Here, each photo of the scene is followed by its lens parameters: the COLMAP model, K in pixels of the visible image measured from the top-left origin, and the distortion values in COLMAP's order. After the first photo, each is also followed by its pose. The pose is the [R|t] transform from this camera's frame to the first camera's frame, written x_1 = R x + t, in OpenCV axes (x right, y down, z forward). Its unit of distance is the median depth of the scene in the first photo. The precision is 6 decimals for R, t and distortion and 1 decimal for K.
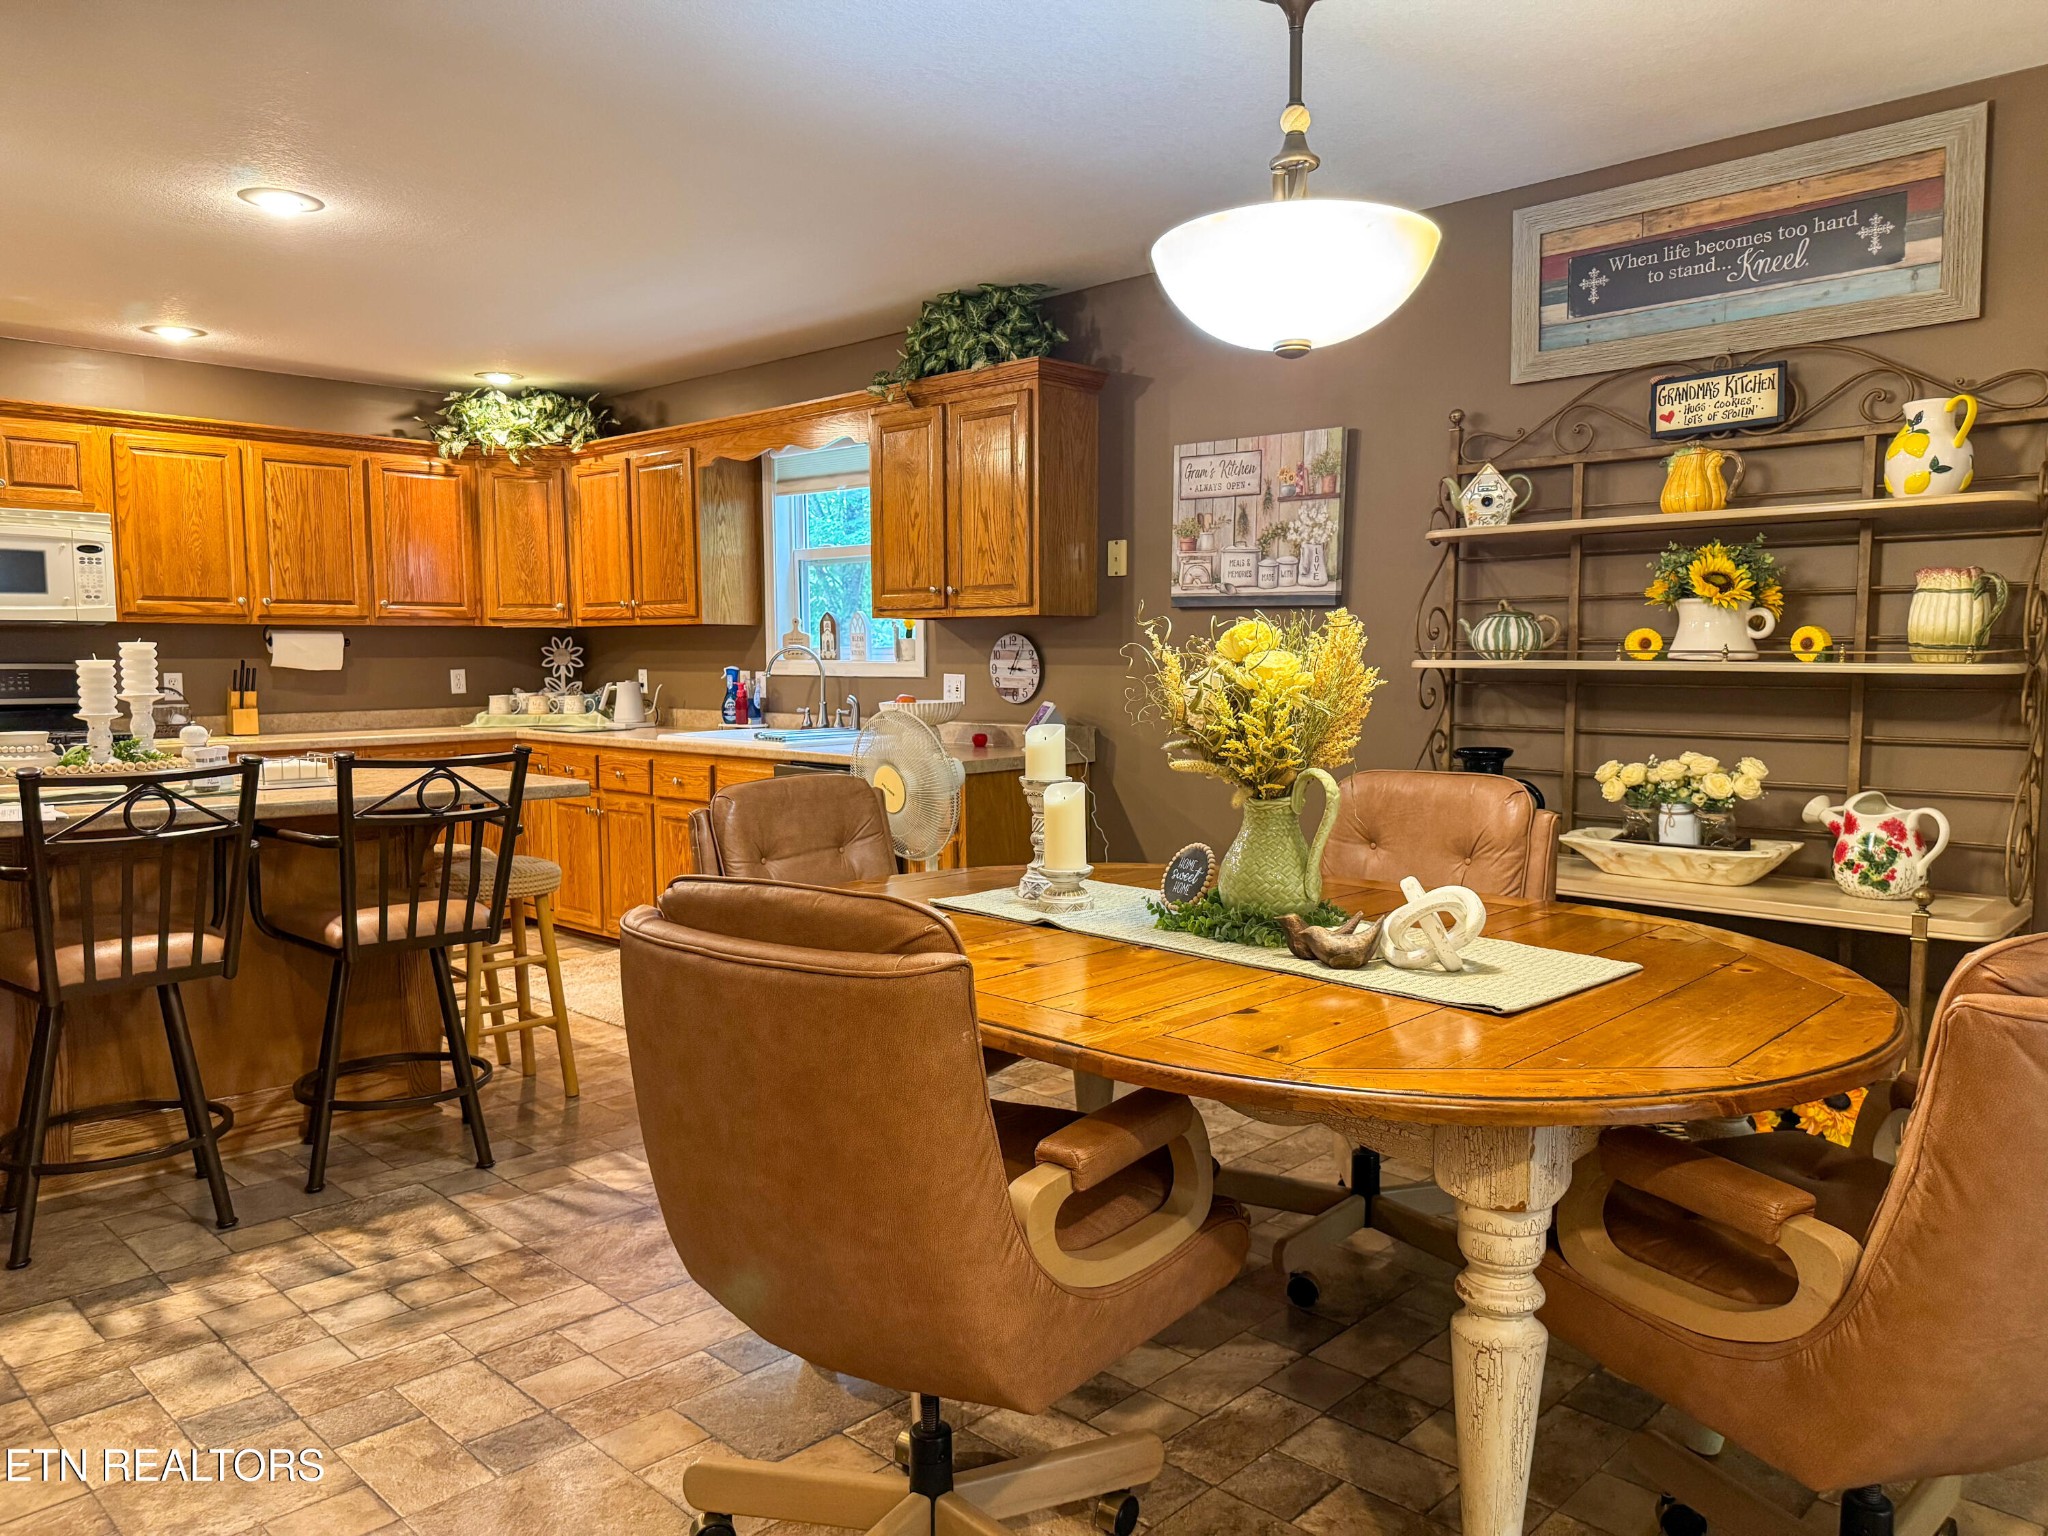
lens RADIAL K [[1453.2, 0, 1023.1], [0, 1453.2, 790.5], [0, 0, 1]] dist [0.129821, -0.199752]
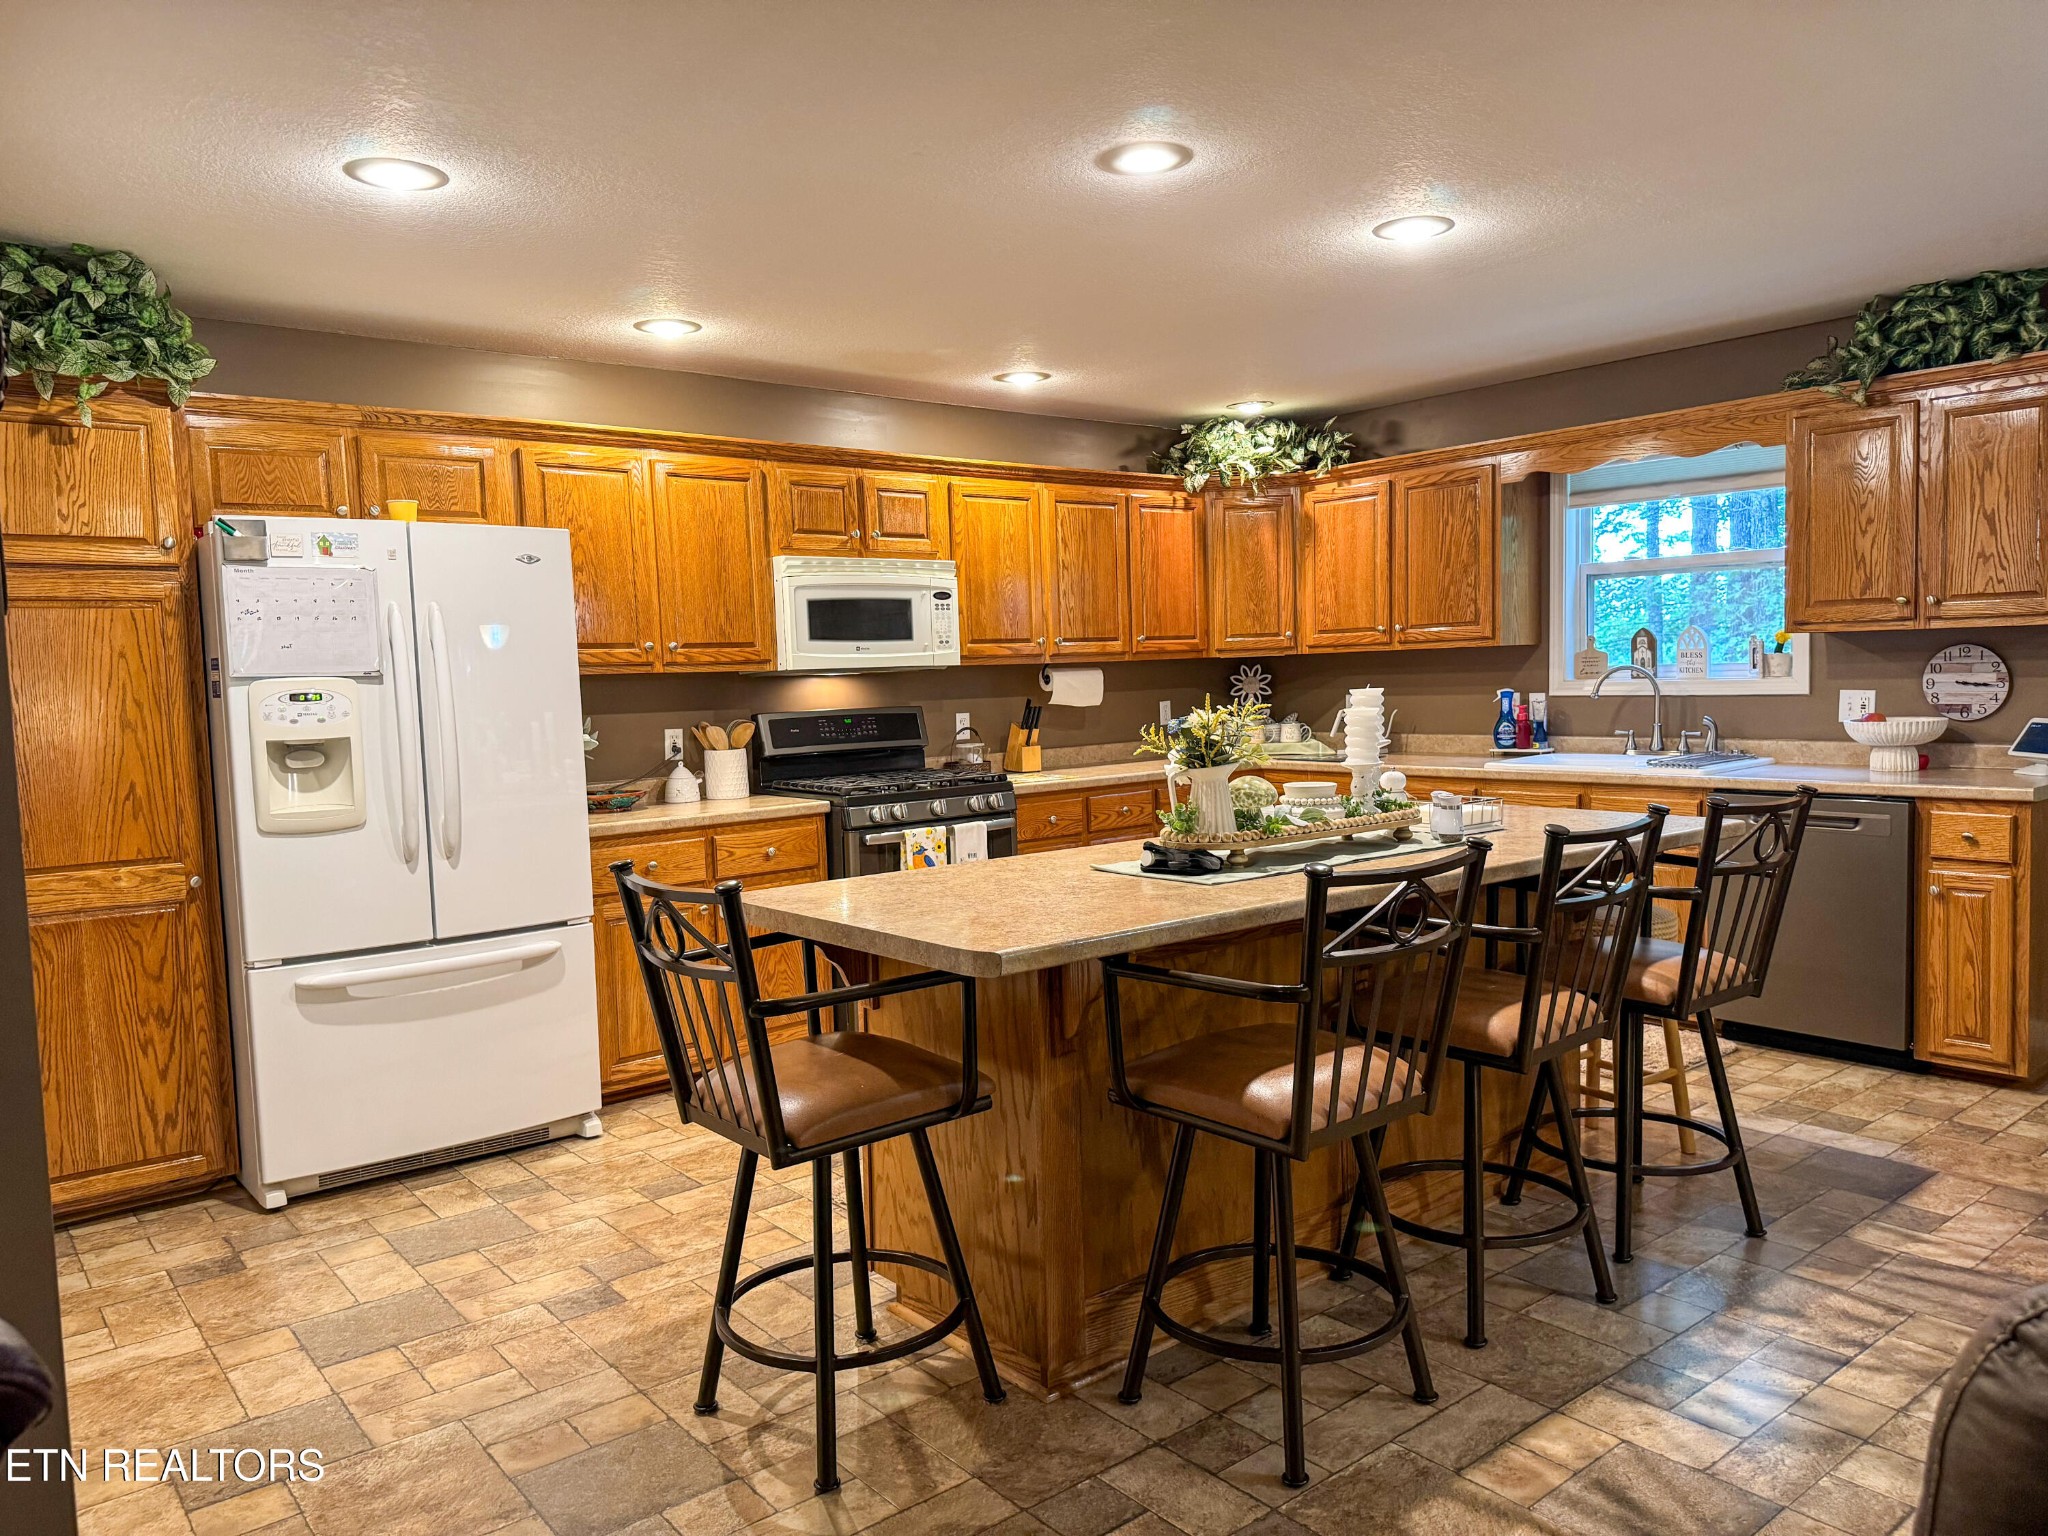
lens RADIAL K [[1435.2, 0, 1006.0], [0, 1435.2, 795.2], [0, 0, 1]] dist [0.066396, -0.087634]
pose [[0.991894, -0.019021, -0.125636, -0.435445], [0.018594, 0.999817, -0.004566, -0.017995], [0.125700, 0.002193, 0.992066, 0.015413]]
